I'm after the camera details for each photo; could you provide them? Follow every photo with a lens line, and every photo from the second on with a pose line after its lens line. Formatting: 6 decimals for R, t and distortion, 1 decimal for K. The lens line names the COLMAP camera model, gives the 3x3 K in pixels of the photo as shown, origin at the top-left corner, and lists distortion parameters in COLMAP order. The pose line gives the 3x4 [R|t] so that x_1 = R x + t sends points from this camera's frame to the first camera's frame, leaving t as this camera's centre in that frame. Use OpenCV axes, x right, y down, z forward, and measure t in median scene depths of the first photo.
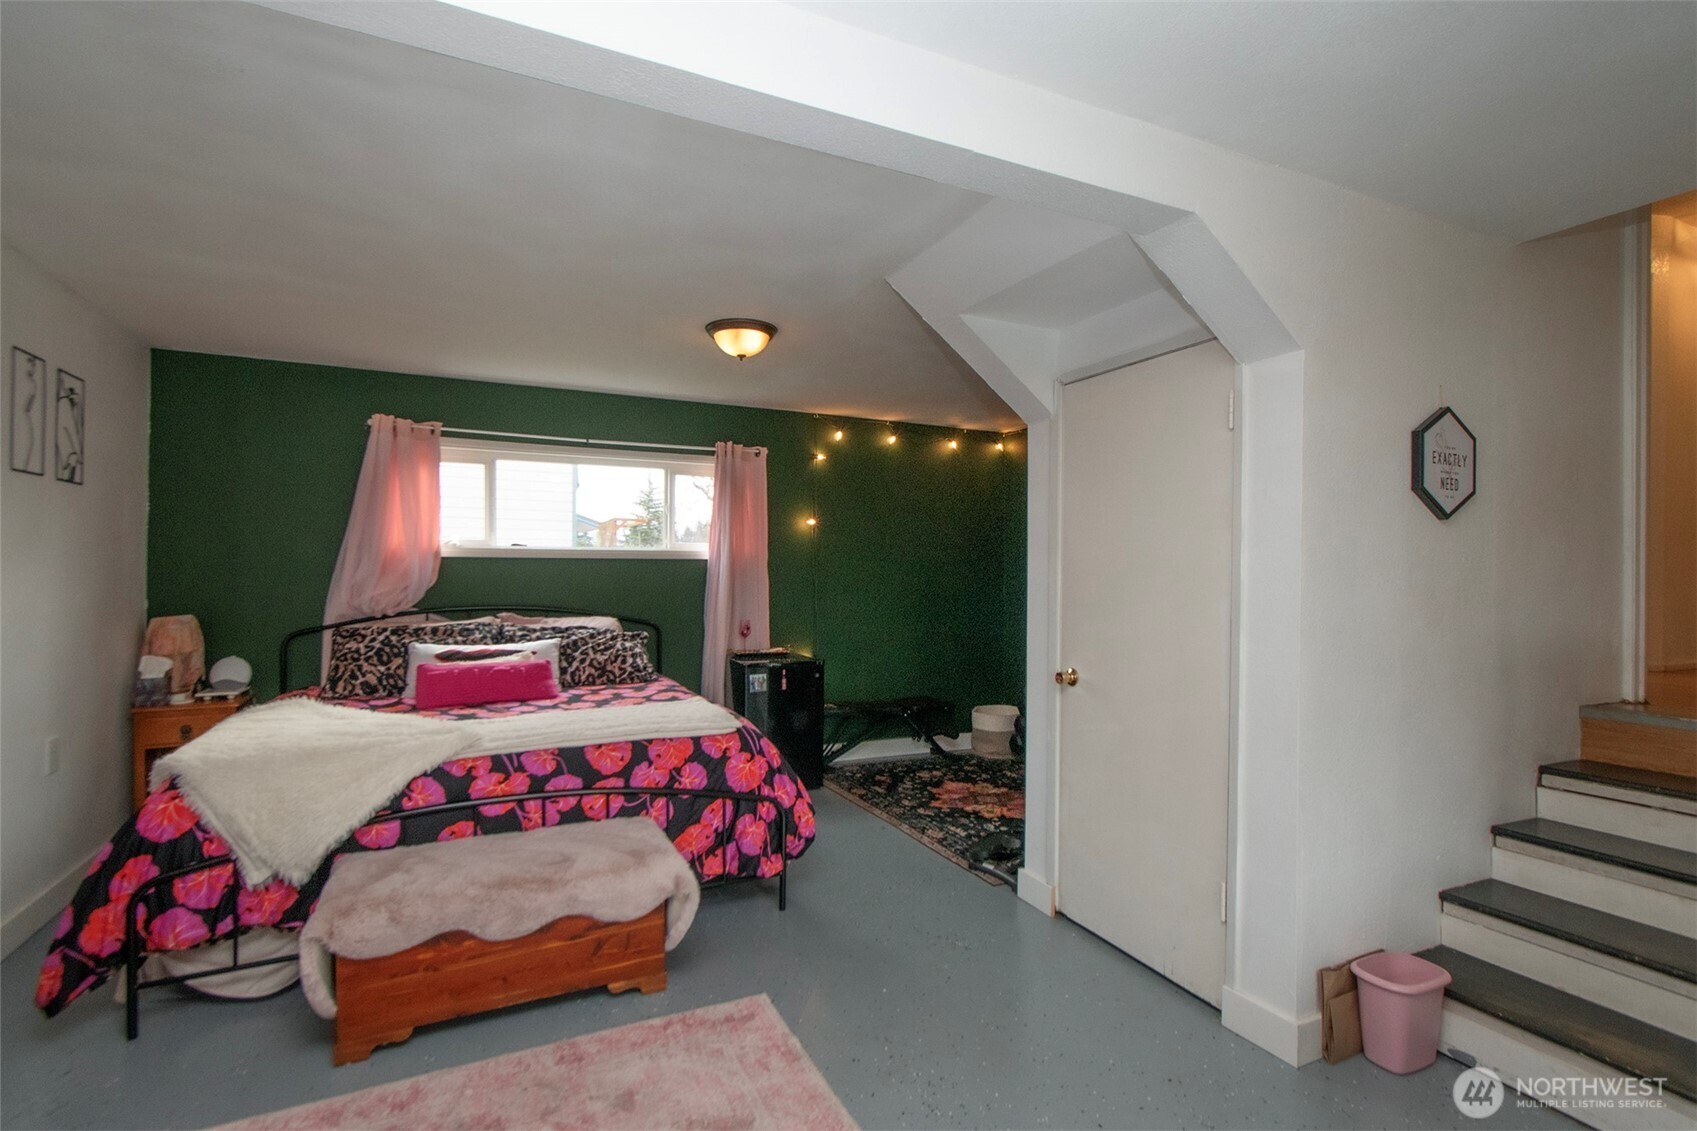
lens RADIAL K [[776.6, 0, 847.2], [0, 776.6, 558.3], [0, 0, 1]] dist [0.002304, 0.000323]
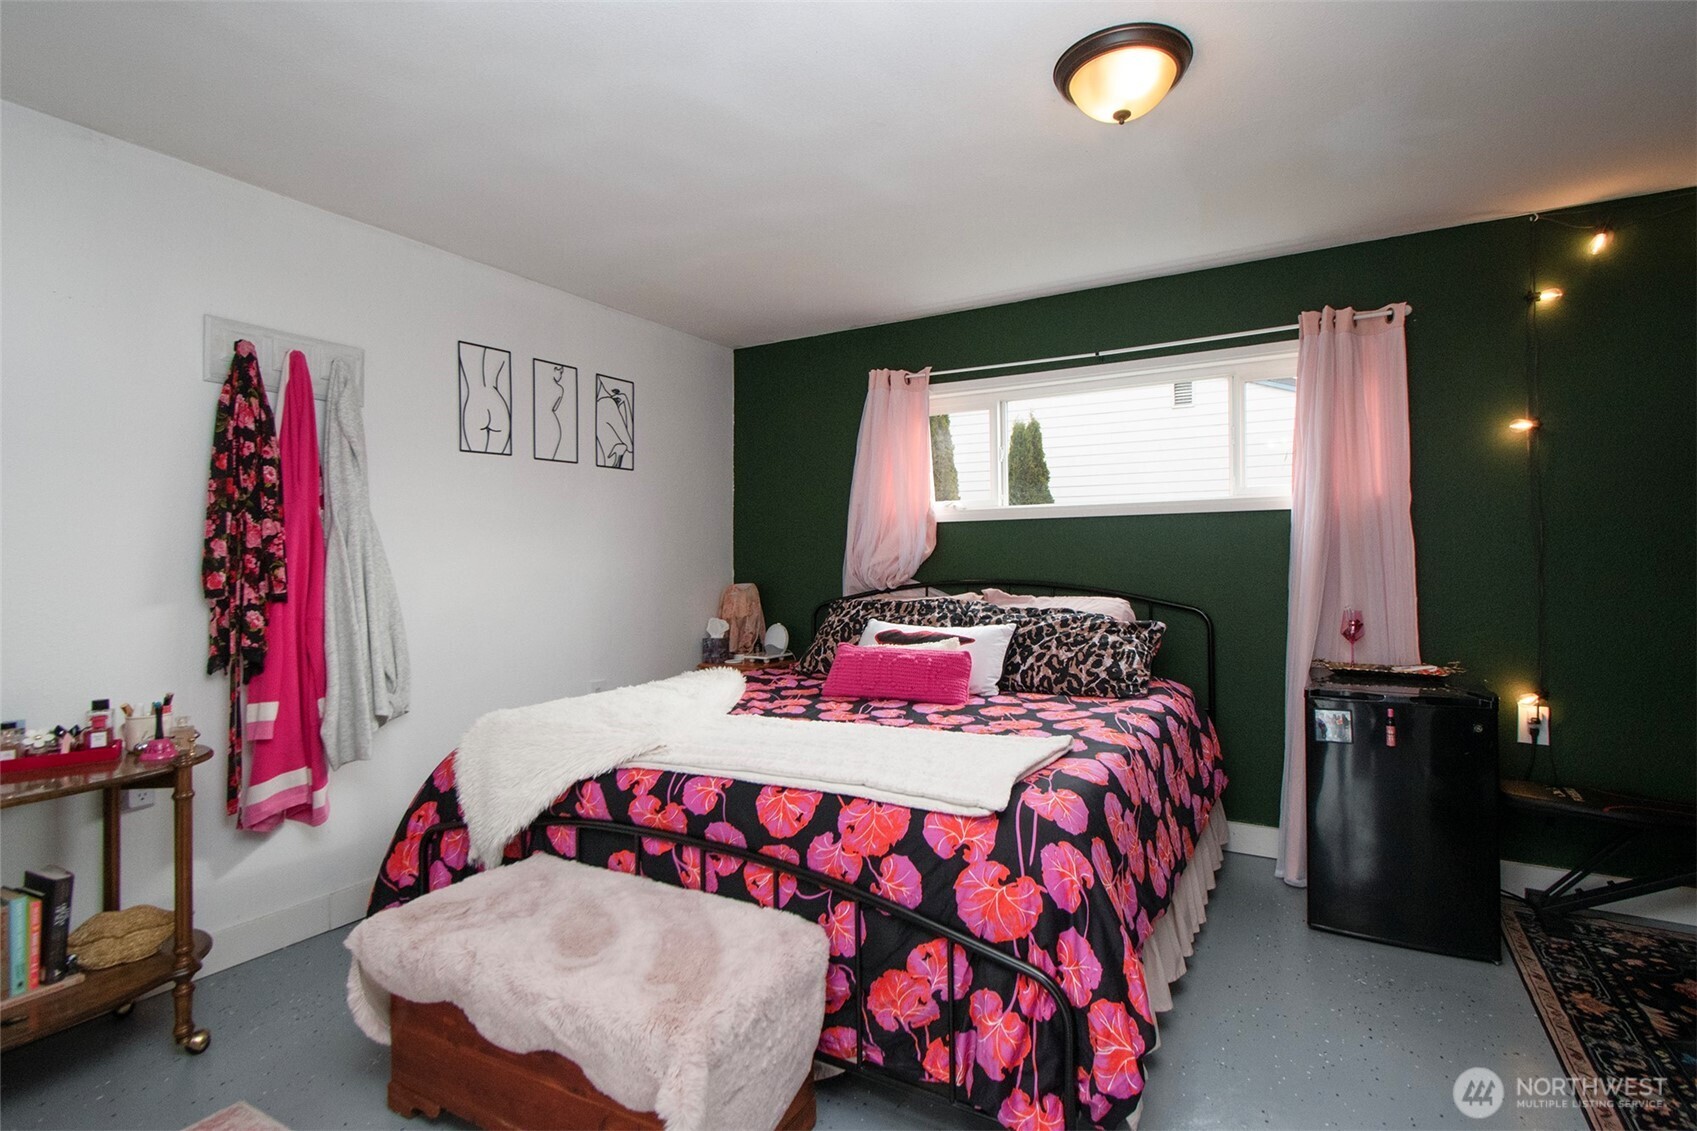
lens RADIAL K [[818.1, 0, 853.0], [0, 818.1, 543.4], [0, 0, 1]] dist [-0.001494, -0.000273]
pose [[0.582376, -0.024849, -0.812540, 0.179703], [0.027968, 0.999553, -0.010523, 0.032125], [0.812439, -0.016597, 0.582811, 0.441100]]
